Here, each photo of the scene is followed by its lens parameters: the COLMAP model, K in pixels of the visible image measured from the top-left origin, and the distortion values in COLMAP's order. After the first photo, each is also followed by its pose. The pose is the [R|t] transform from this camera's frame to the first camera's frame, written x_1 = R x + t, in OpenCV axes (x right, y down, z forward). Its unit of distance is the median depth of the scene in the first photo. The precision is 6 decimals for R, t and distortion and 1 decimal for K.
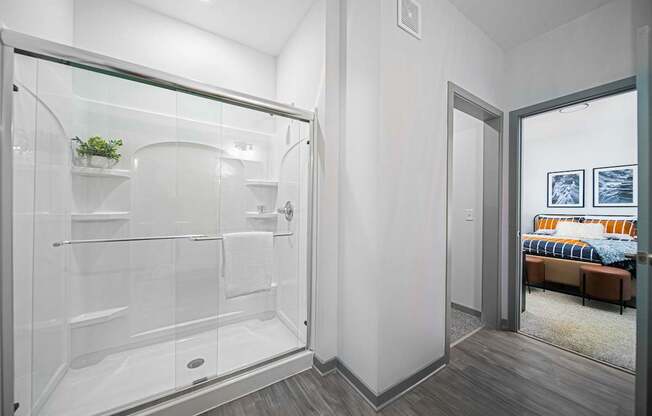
lens RADIAL K [[227.3, 0, 326.1], [0, 227.3, 212.3], [0, 0, 1]] dist [0.000101, -0.000006]
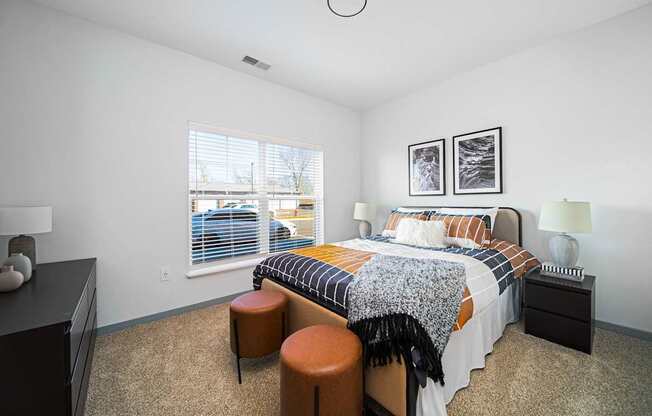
lens RADIAL K [[244.9, 0, 323.0], [0, 244.9, 204.3], [0, 0, 1]] dist [-0.000643, -0.000201]
pose [[0.992658, -0.014532, 0.120082, 0.719324], [0.014308, 0.999894, 0.002725, -0.002343], [-0.120109, -0.000987, 0.992760, 0.339512]]
